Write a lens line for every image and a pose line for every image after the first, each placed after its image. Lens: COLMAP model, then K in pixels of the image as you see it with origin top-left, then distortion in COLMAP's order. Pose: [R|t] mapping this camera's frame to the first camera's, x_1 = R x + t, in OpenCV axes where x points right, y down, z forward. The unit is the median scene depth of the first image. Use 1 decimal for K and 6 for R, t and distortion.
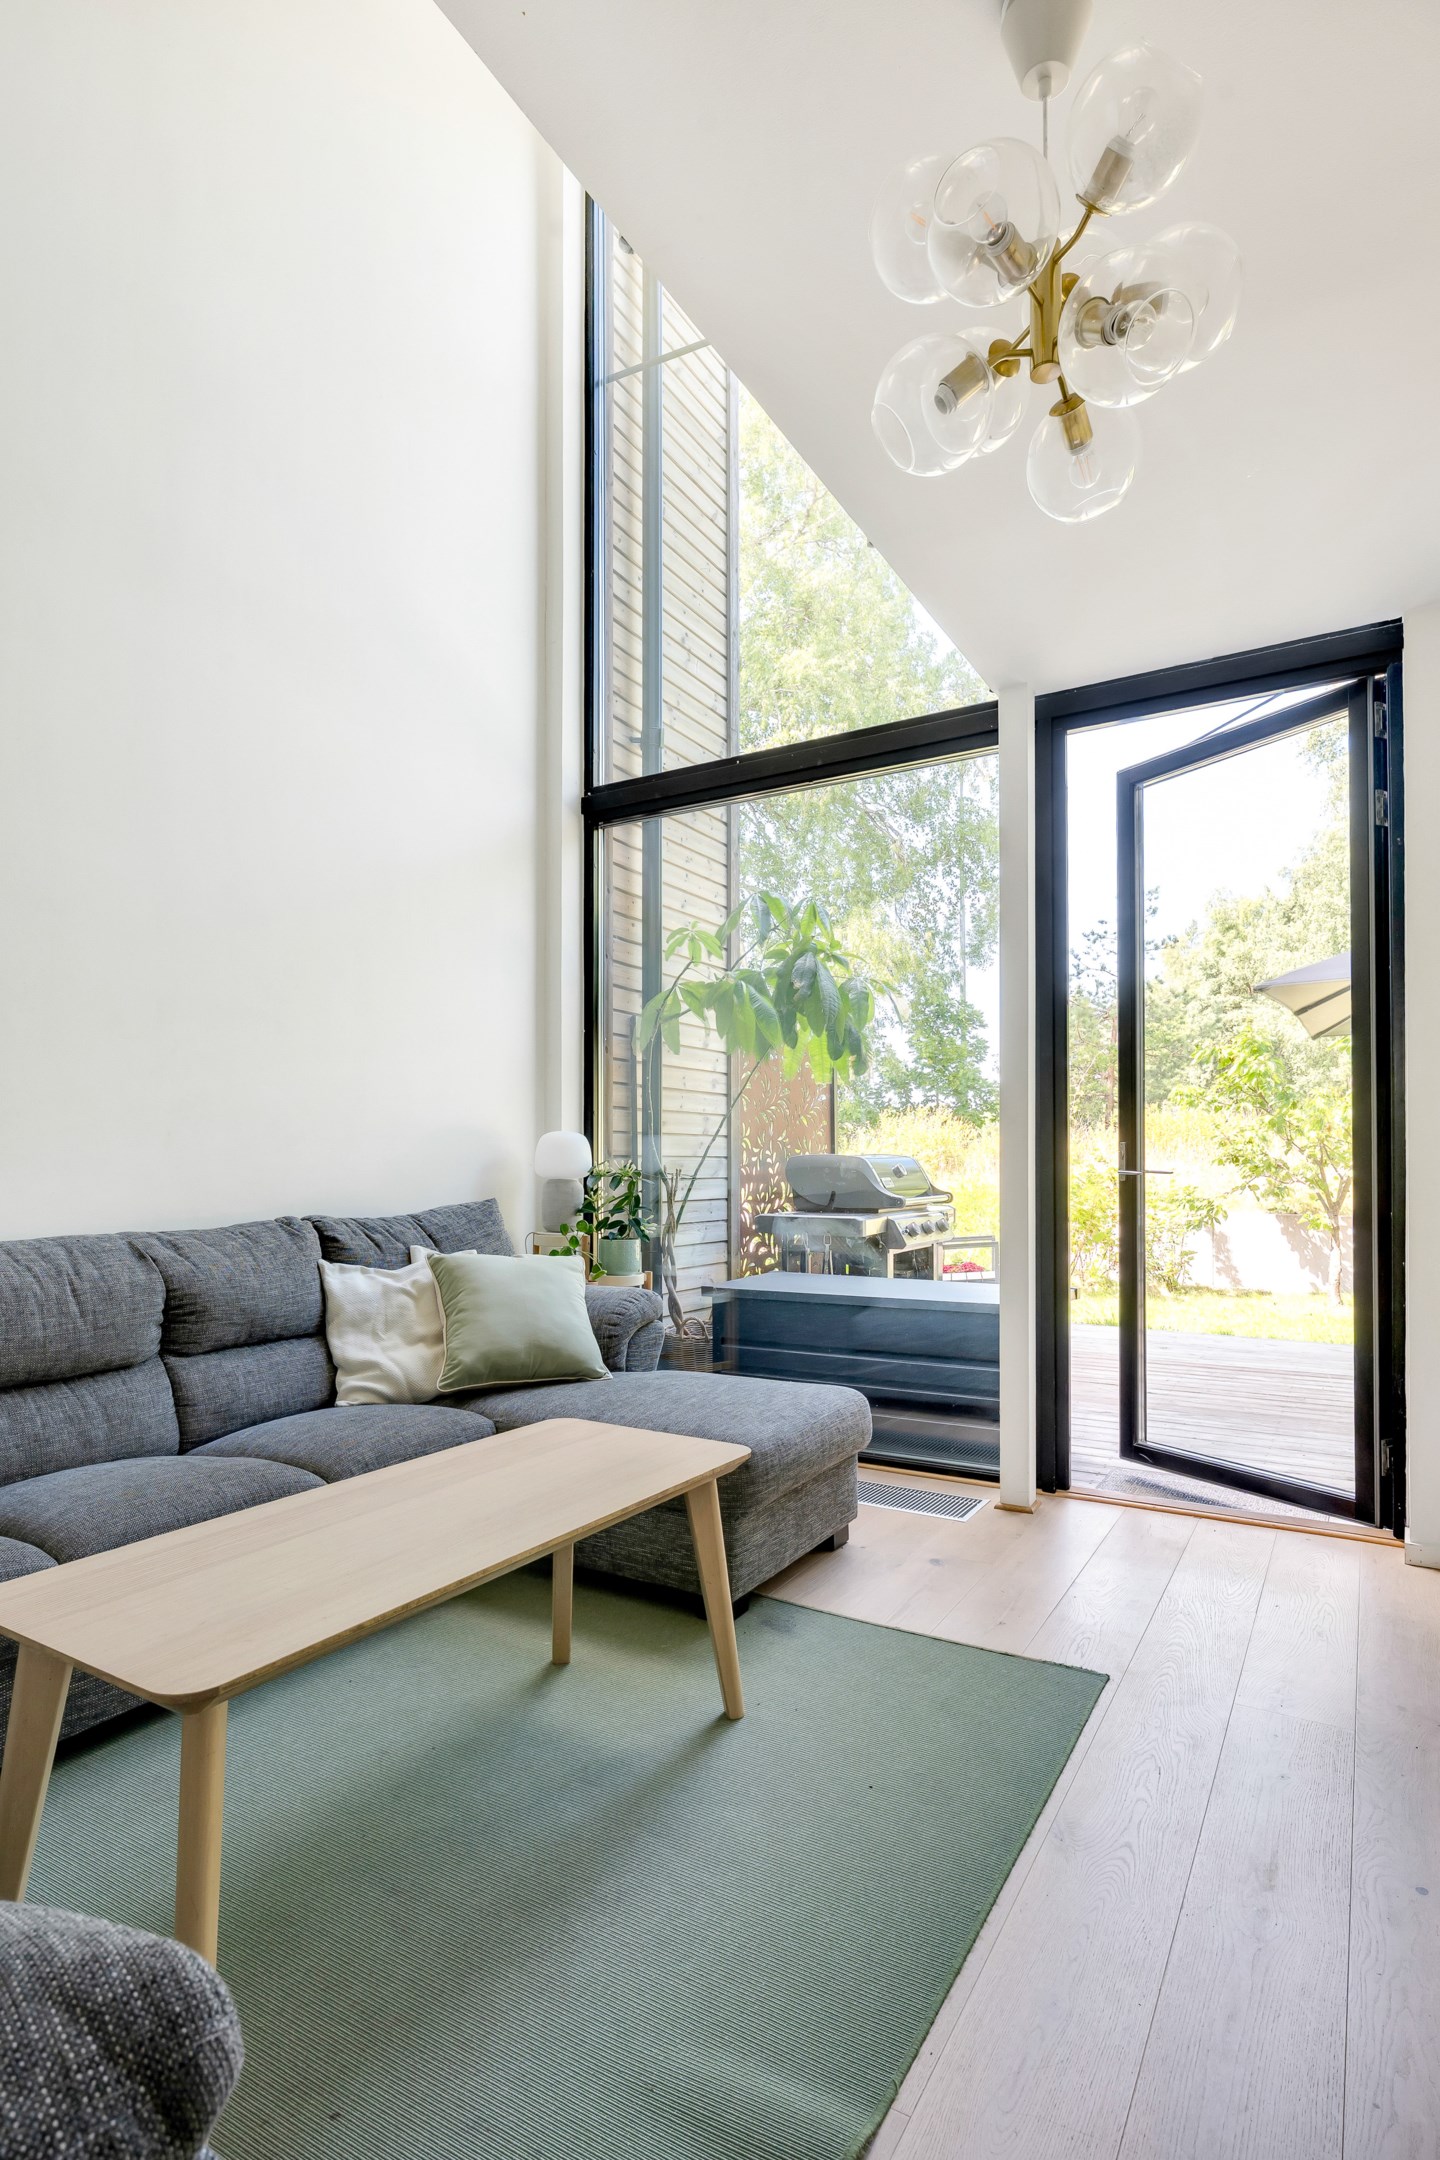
lens RADIAL K [[1121.6, 0, 718.3], [0, 1121.6, 1145.8], [0, 0, 1]] dist [-0.004900, 0.000431]
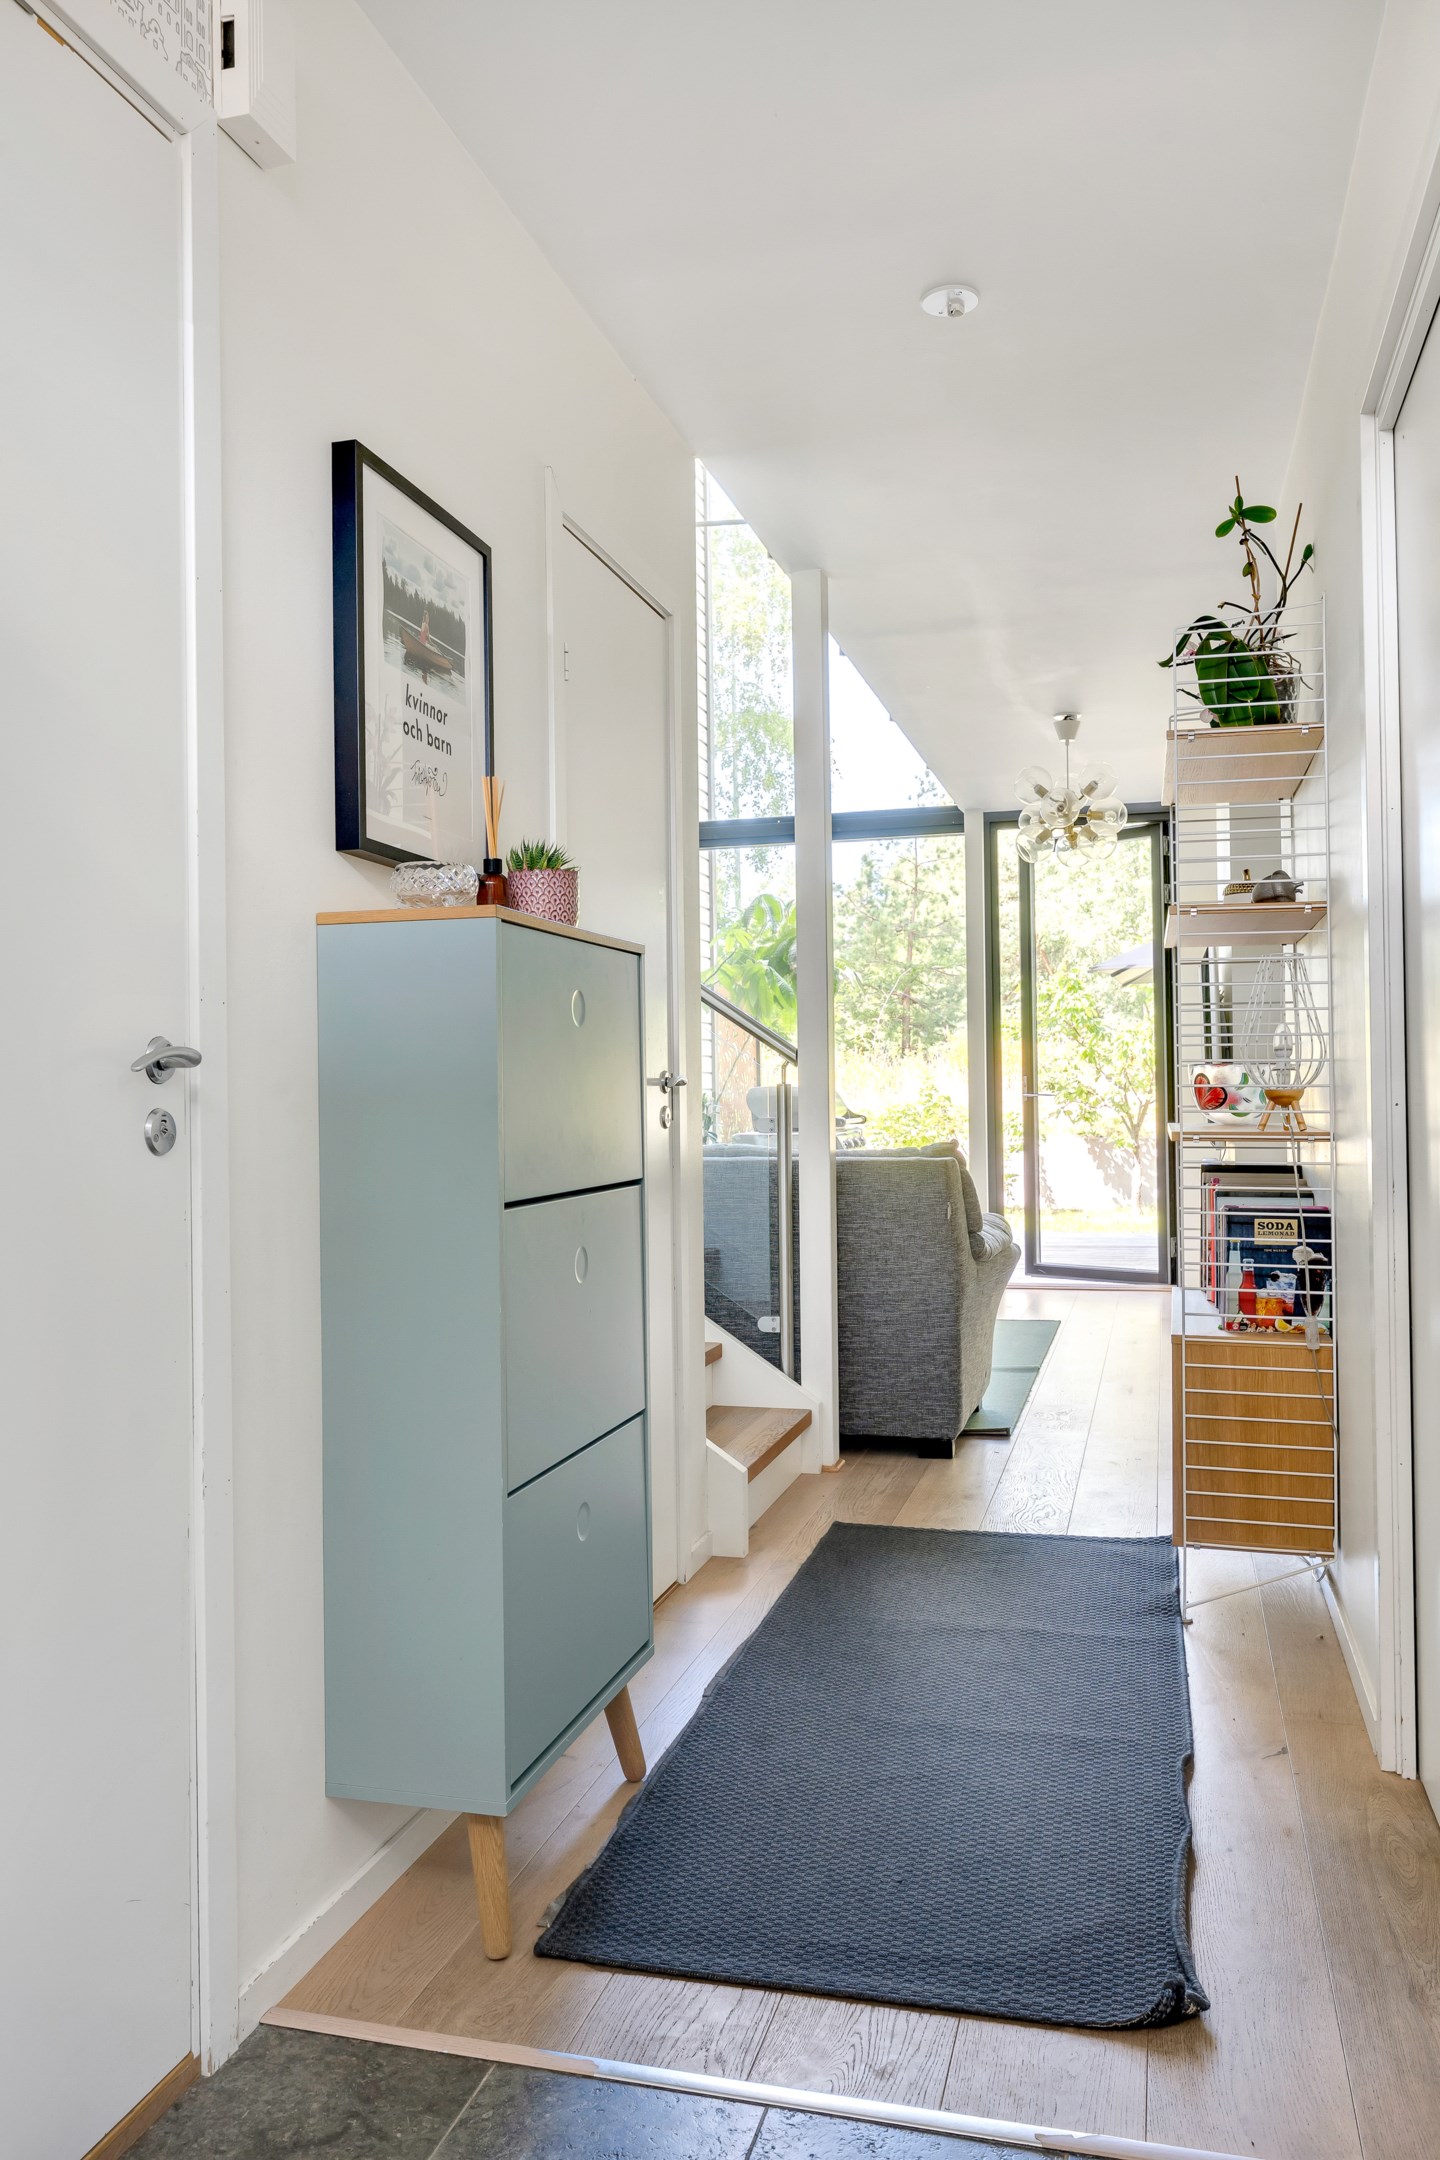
lens RADIAL K [[1558.0, 0, 715.5], [0, 1558.0, 1085.6], [0, 0, 1]] dist [-0.048448, -0.000227]
pose [[0.969623, -0.011797, 0.244318, -0.609665], [0.010062, 0.999915, 0.008350, -0.012996], [-0.244395, -0.005638, 0.969659, -1.039391]]
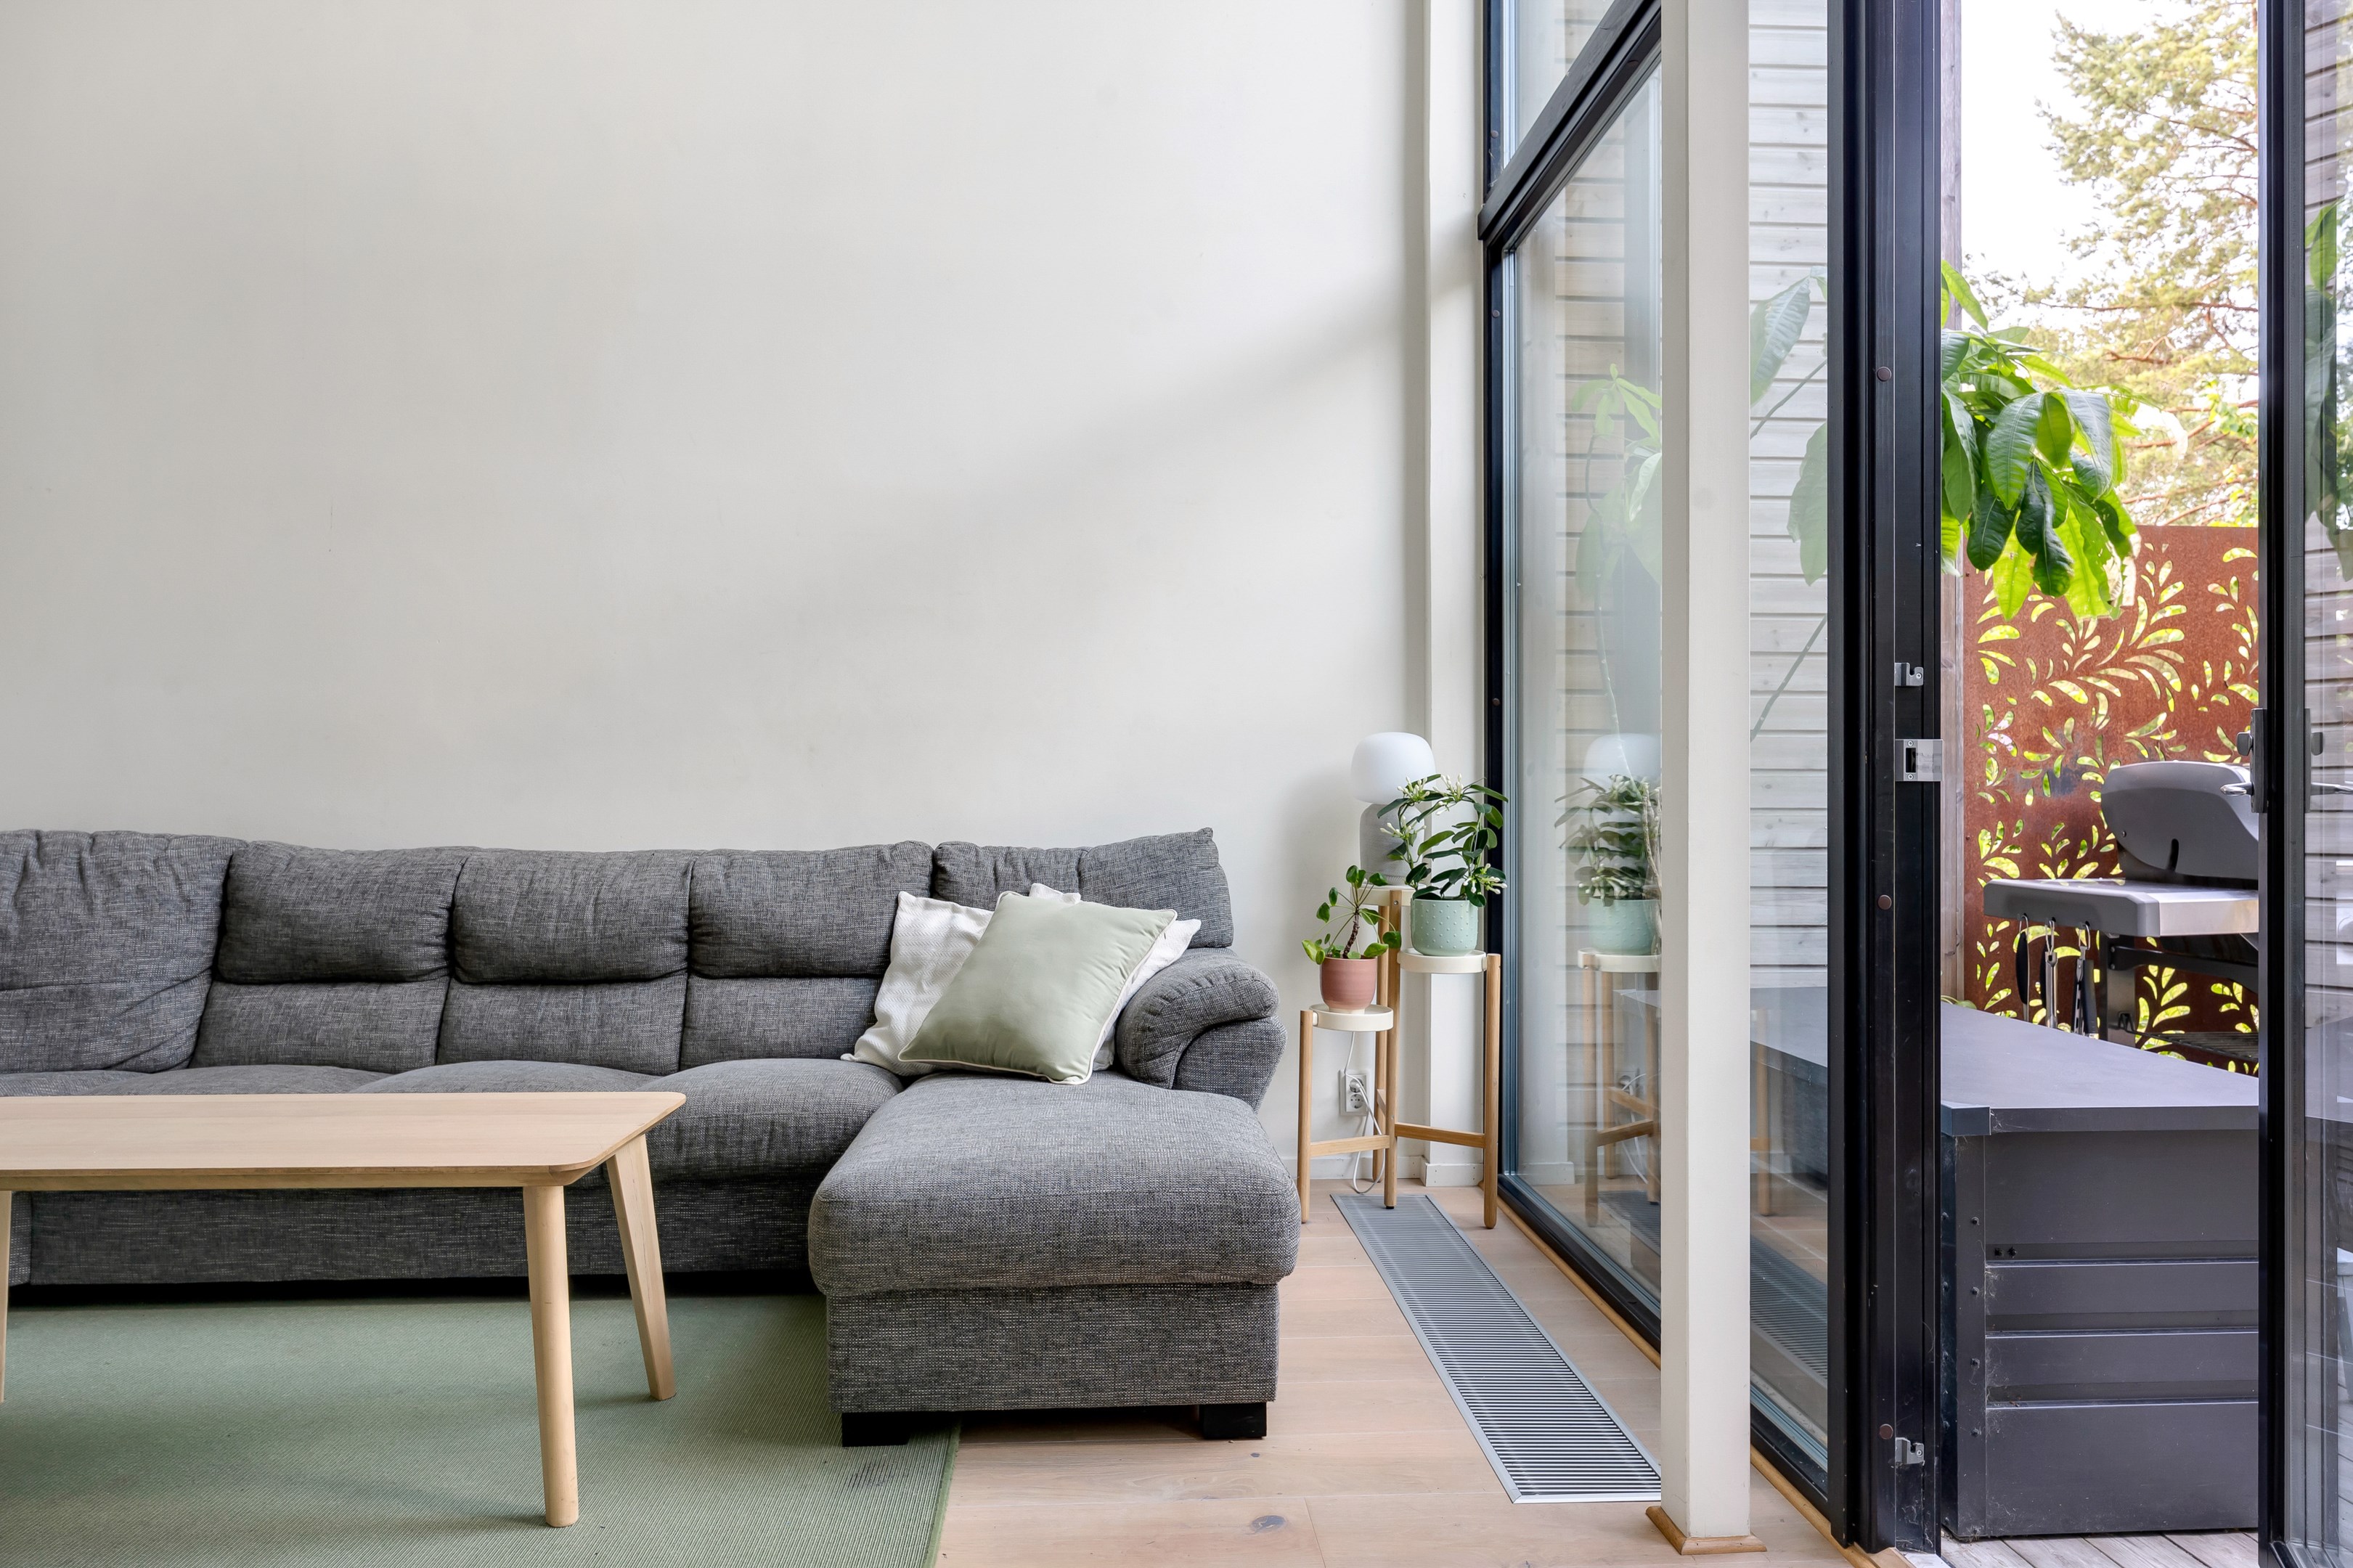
lens RADIAL K [[1473.4, 0, 1183.5], [0, 1473.4, 788.5], [0, 0, 1]] dist [0.002873, -0.006745]
pose [[0.548051, -0.004100, -0.836435, 0.647395], [0.012114, 0.999922, 0.003036, 0.019675], [0.836357, -0.011797, 0.548058, 0.510107]]
